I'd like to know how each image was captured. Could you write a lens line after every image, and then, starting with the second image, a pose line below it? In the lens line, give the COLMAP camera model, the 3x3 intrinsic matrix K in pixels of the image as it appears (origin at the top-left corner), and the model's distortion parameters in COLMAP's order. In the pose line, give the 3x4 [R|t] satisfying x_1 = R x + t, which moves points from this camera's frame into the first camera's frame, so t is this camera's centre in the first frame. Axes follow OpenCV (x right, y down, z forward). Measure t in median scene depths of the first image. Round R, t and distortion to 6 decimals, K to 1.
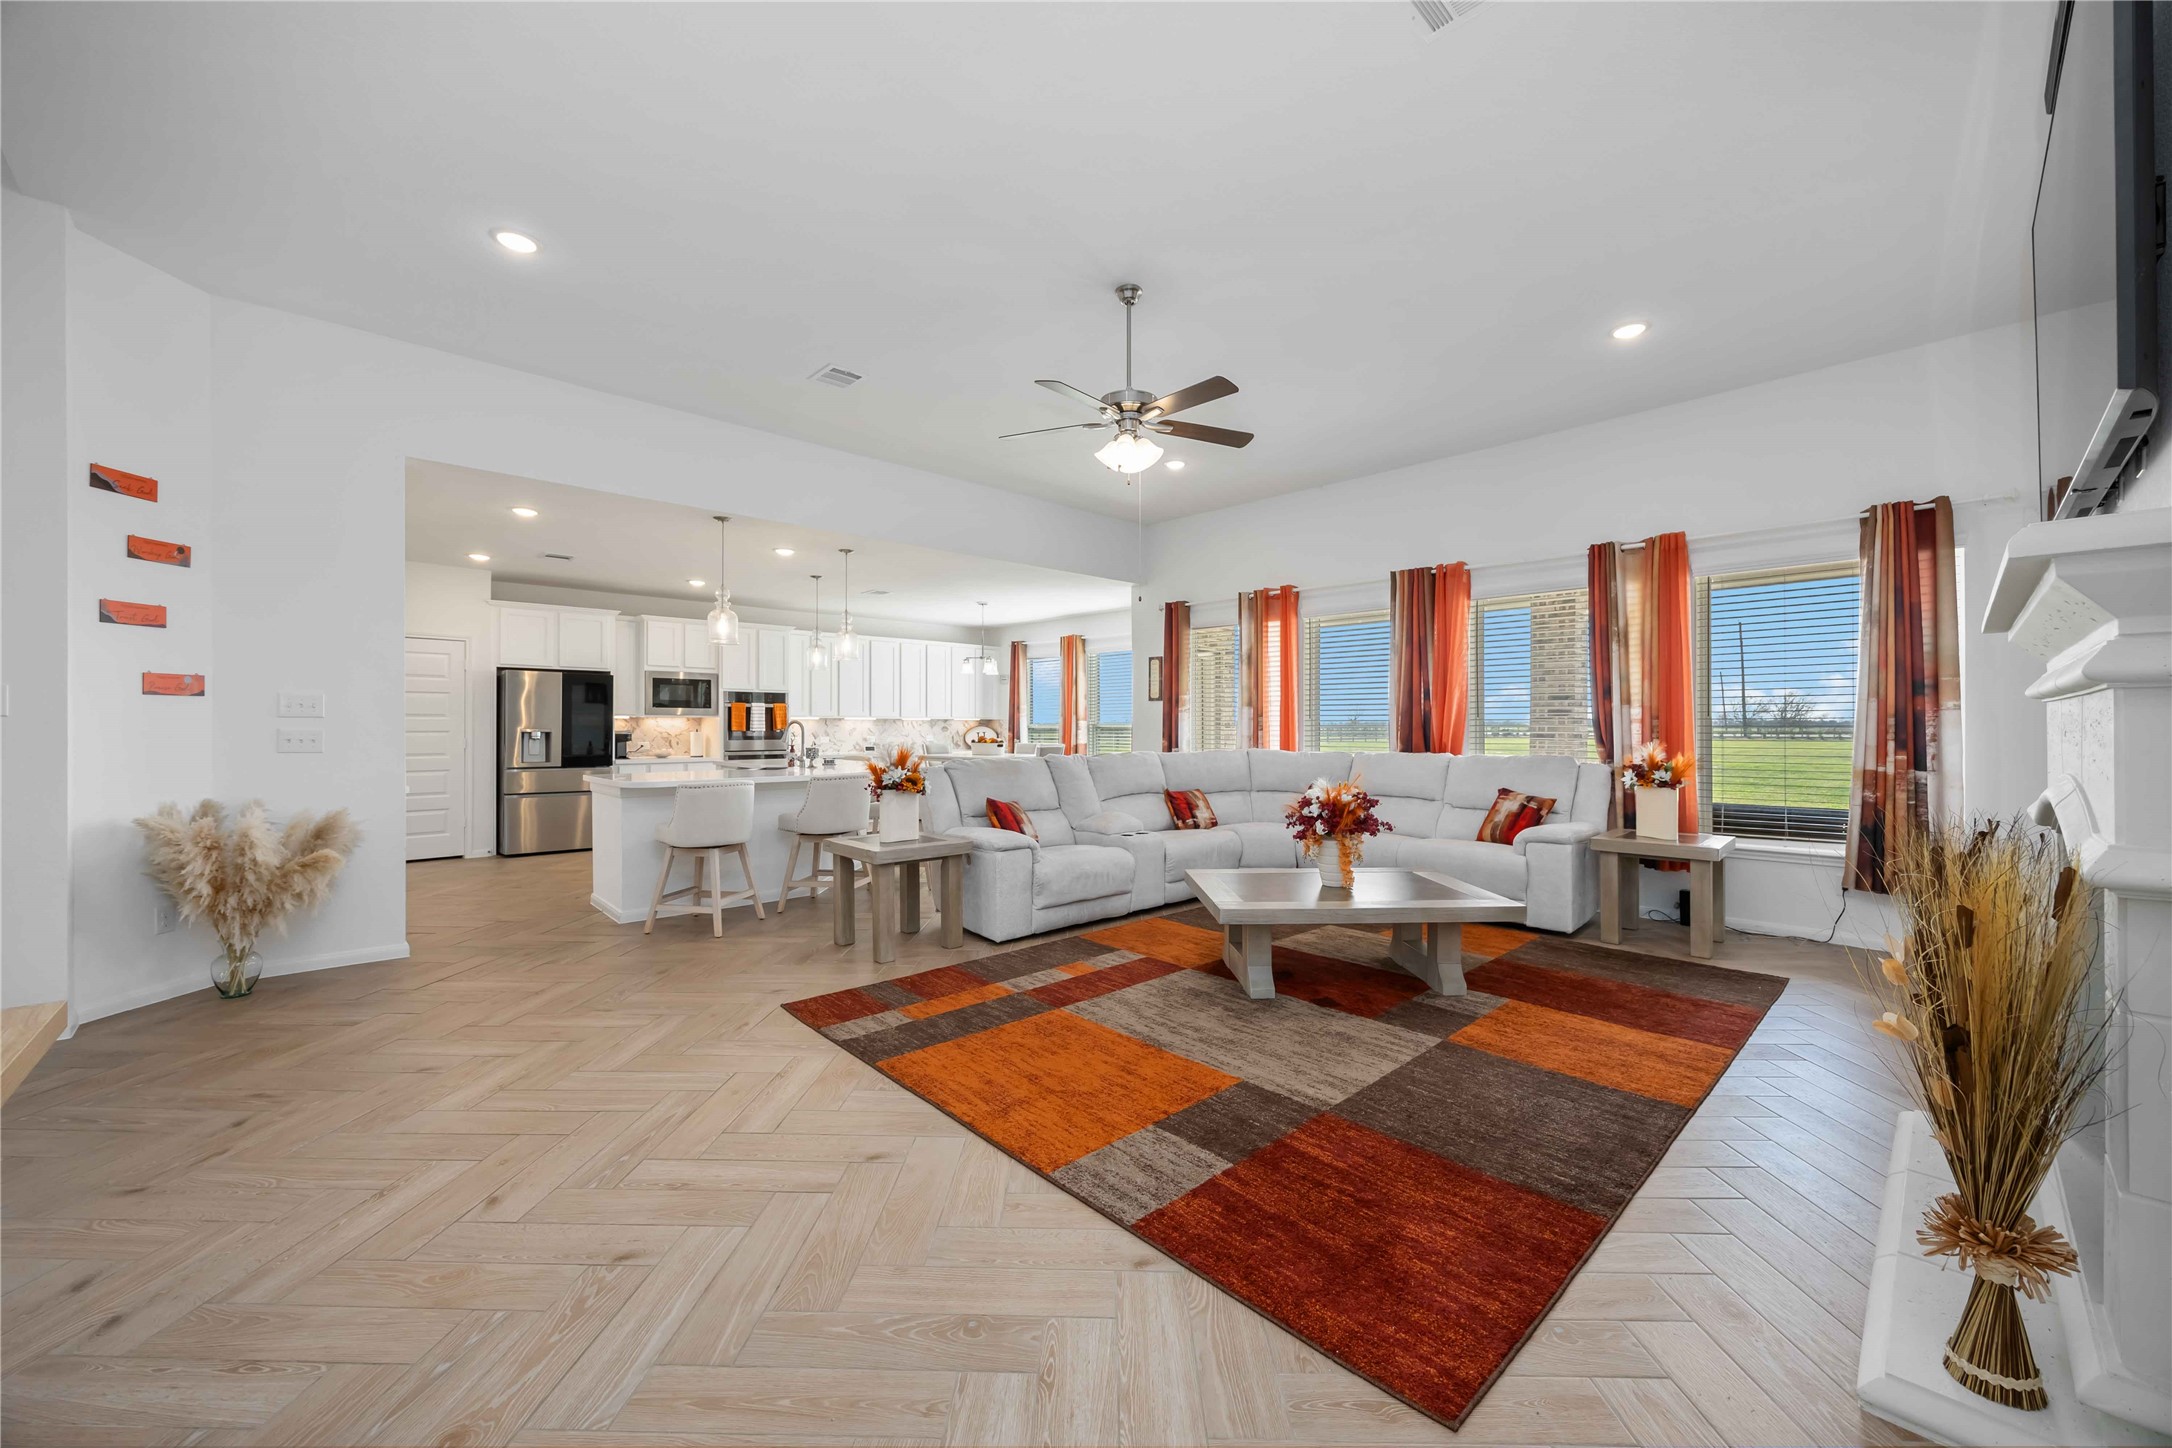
lens RADIAL K [[828.5, 0, 1088.4], [0, 828.5, 723.6], [0, 0, 1]] dist [-0.001883, -0.000410]
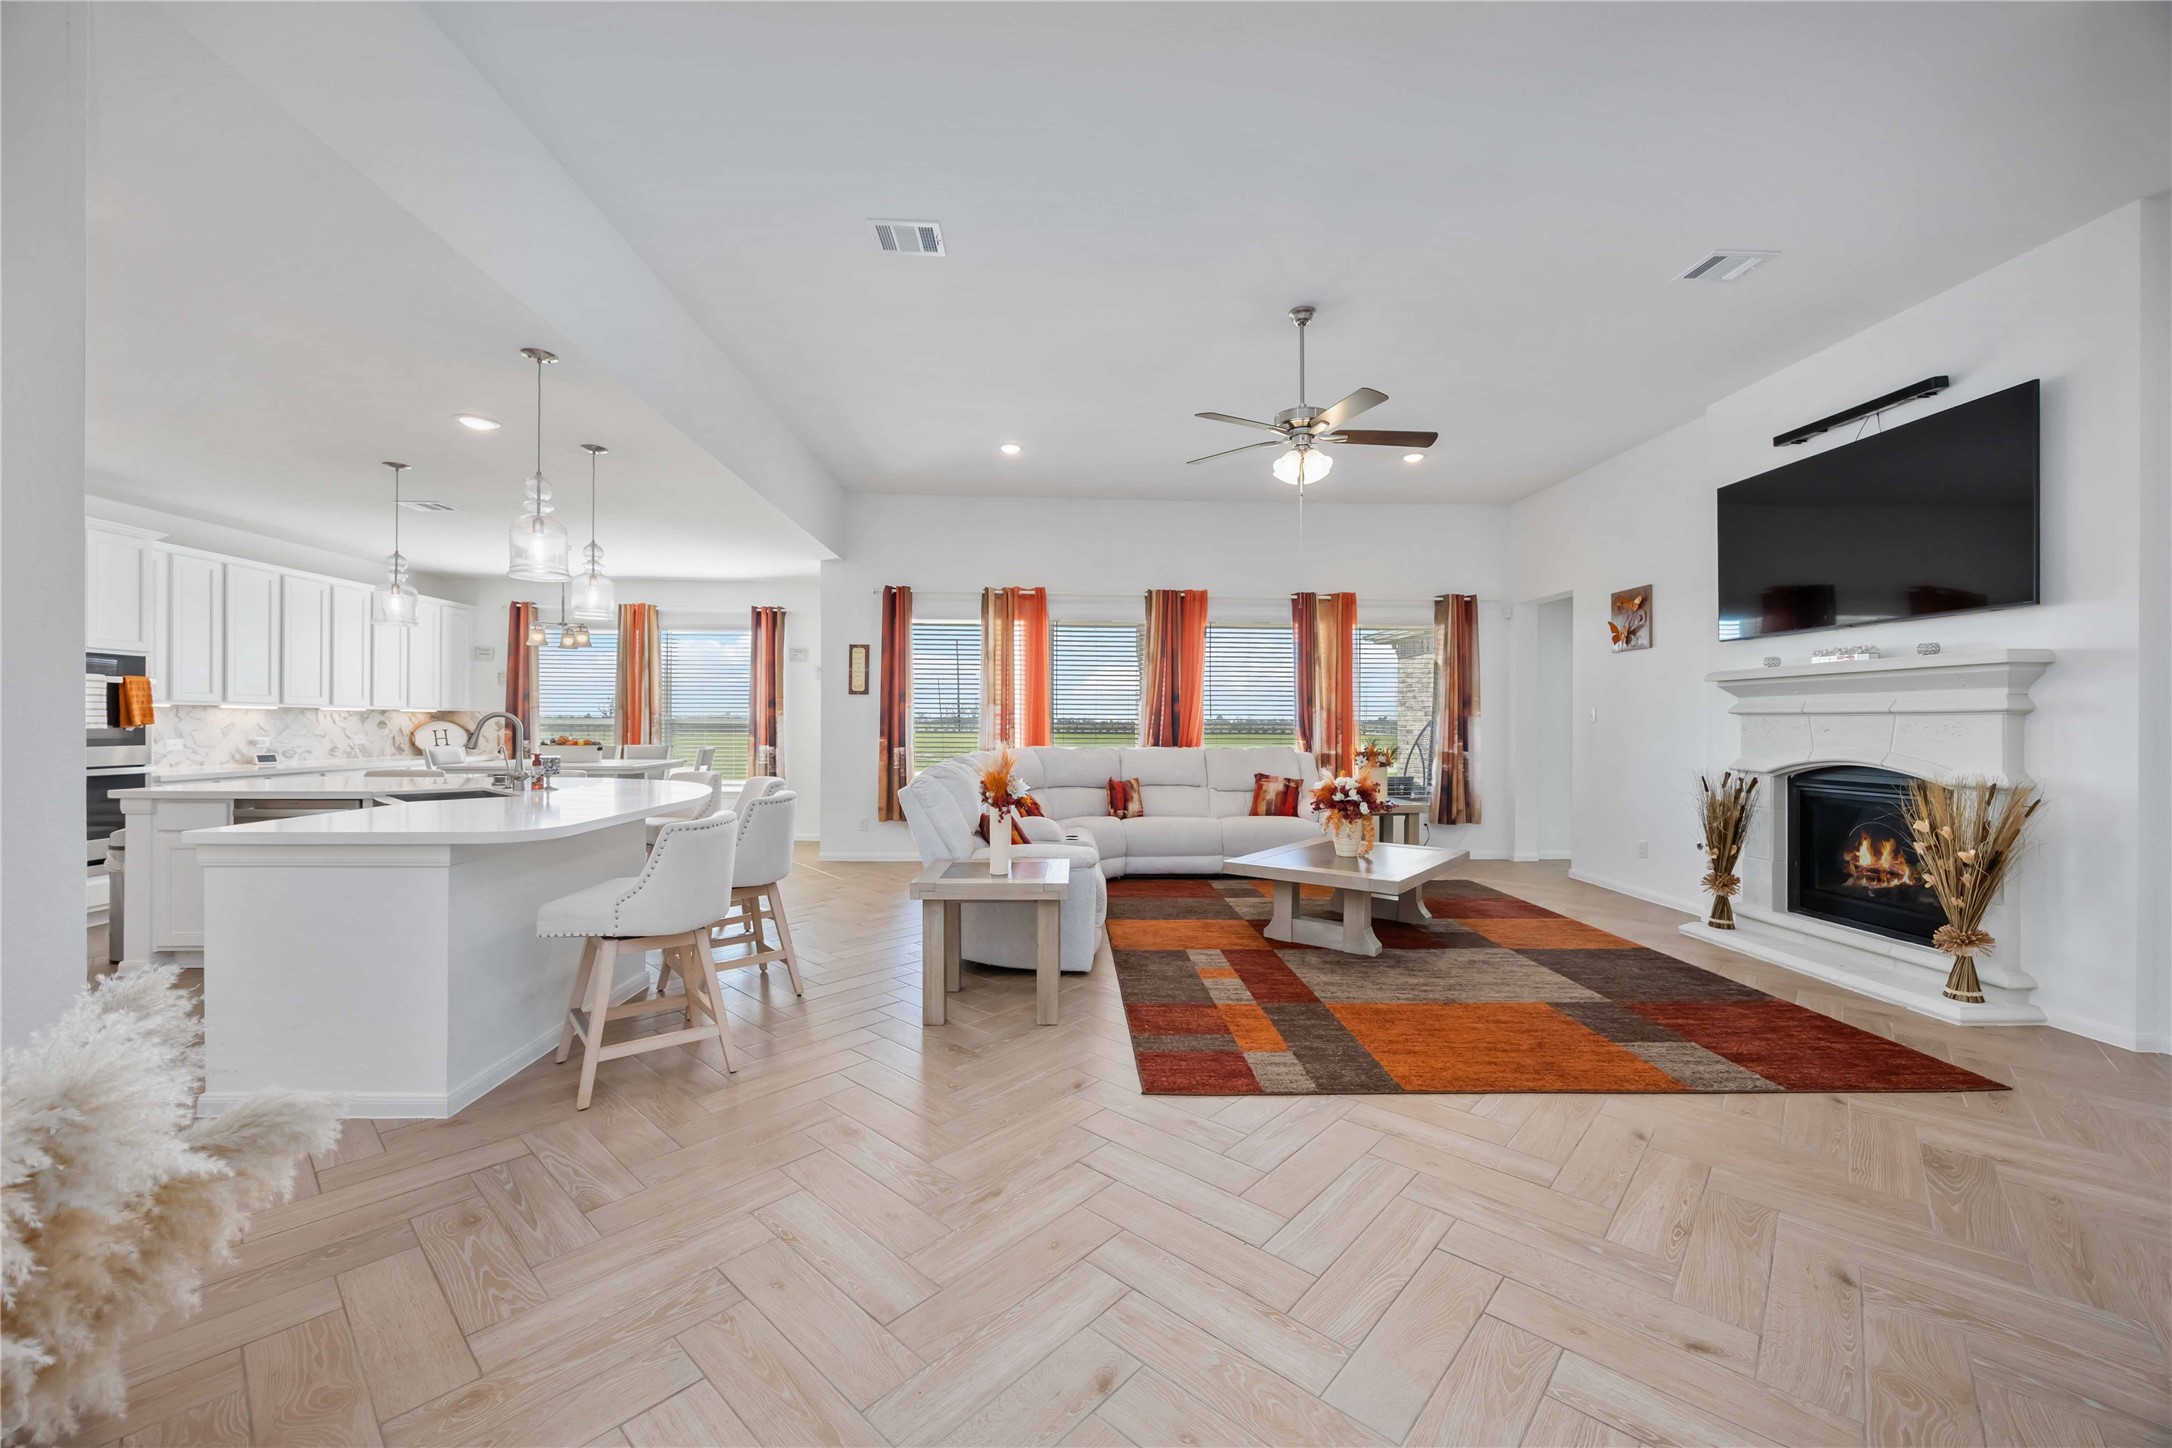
lens RADIAL K [[828.5, 0, 1088.4], [0, 828.5, 723.6], [0, 0, 1]] dist [-0.001883, -0.000410]
pose [[0.656479, 0.002652, 0.754339, -0.843256], [-0.007087, 0.999971, 0.002652, -0.000386], [-0.754311, -0.007087, 0.656479, 0.467514]]
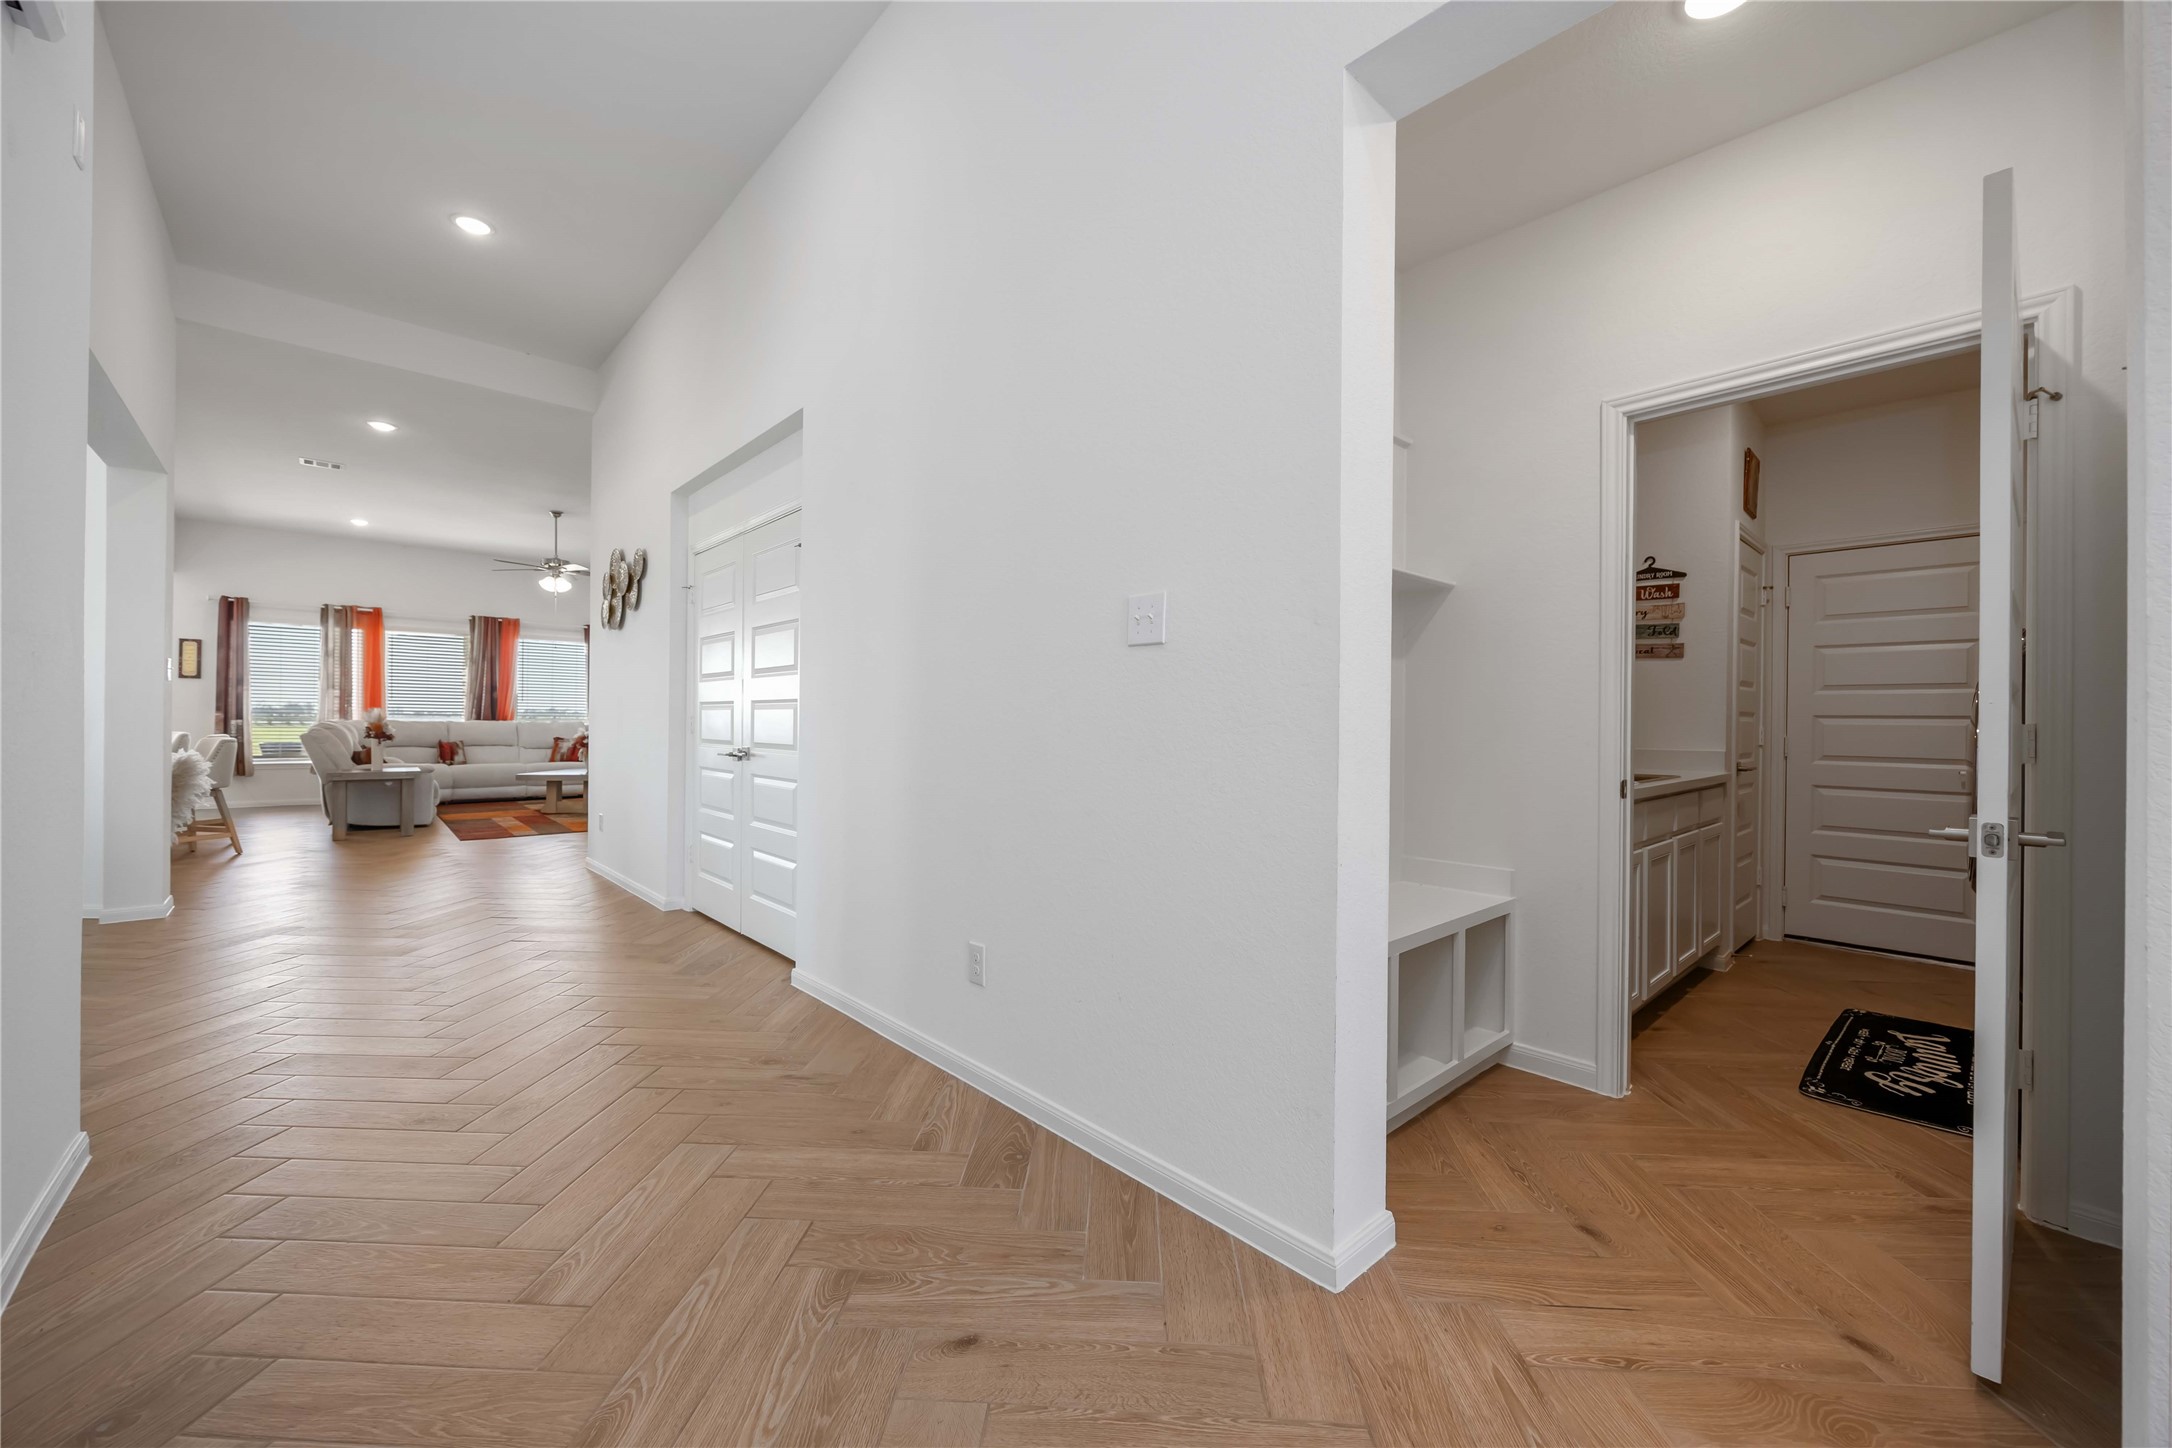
lens RADIAL K [[828.5, 0, 1088.4], [0, 828.5, 723.6], [0, 0, 1]] dist [-0.001883, -0.000410]
pose [[0.018195, -0.004038, 0.999826, -2.019597], [-0.016058, 0.999862, 0.004331, 0.019996], [-0.999706, -0.016134, 0.018128, -0.475554]]
